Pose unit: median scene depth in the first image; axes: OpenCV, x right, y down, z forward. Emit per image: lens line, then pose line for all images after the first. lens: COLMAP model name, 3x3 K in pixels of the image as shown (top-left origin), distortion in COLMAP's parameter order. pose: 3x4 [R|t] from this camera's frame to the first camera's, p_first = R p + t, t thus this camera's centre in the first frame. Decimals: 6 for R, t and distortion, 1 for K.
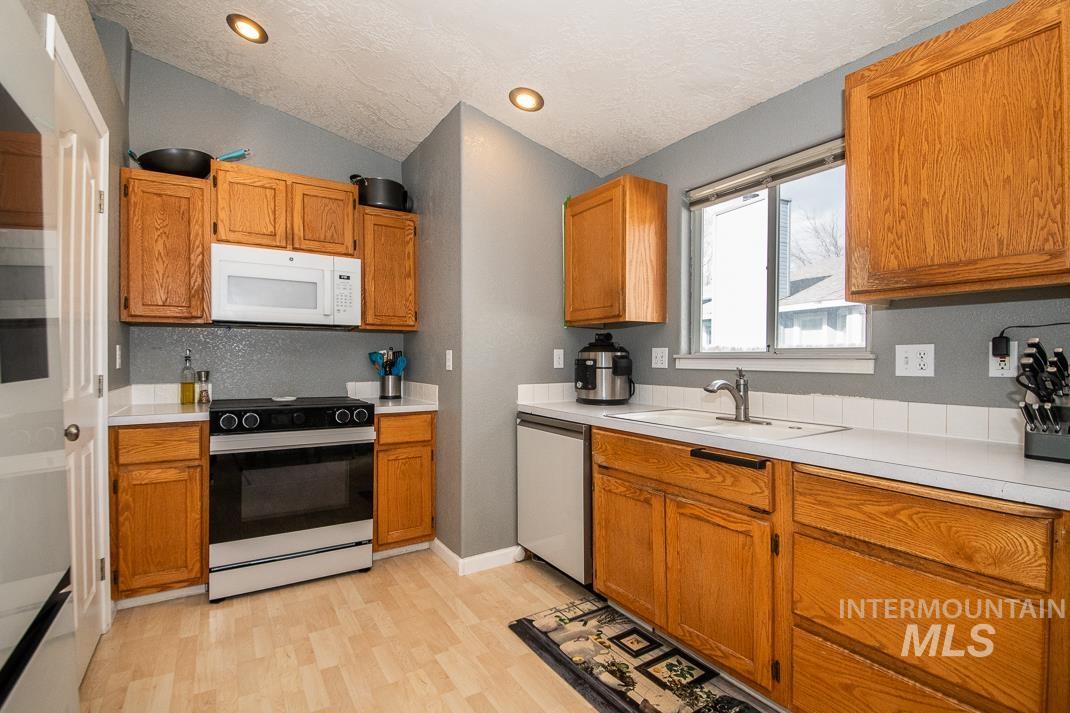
lens RADIAL K [[486.8, 0, 531.4], [0, 486.8, 362.3], [0, 0, 1]] dist [0.004723, -0.000562]
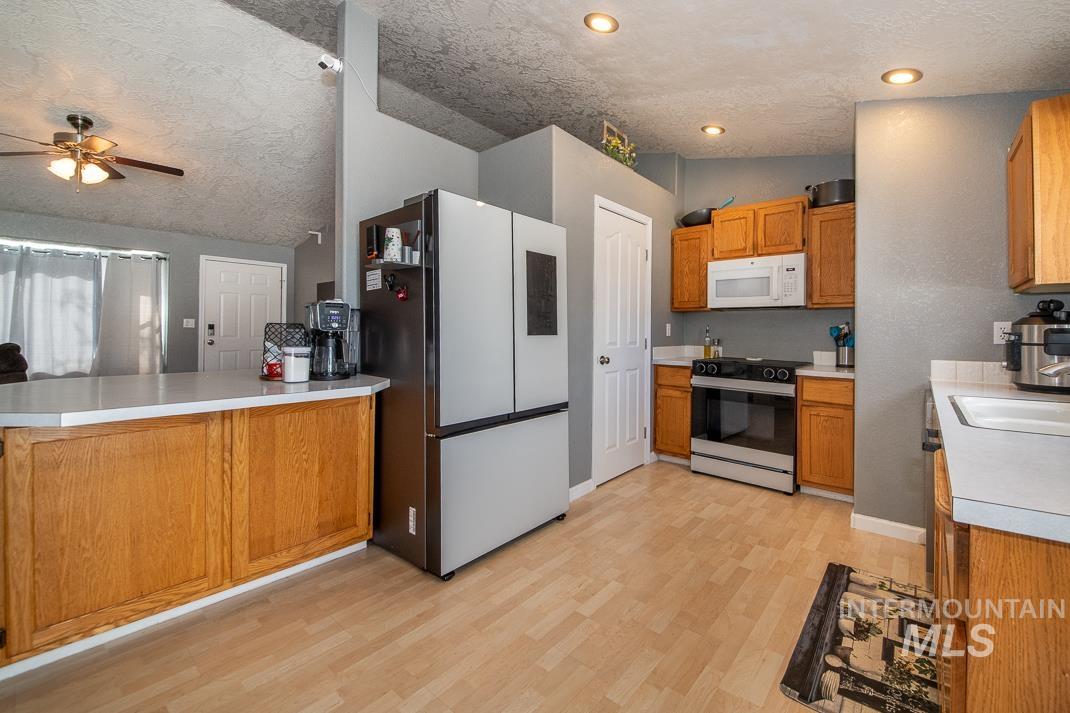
lens RADIAL K [[453.3, 0, 575.4], [0, 453.3, 327.5], [0, 0, 1]] dist [-0.002965, -0.000459]
pose [[0.337869, -0.005657, -0.941176, 0.633875], [-0.014508, 0.999832, -0.011218, 0.003700], [0.941081, 0.017445, 0.337730, 0.052329]]
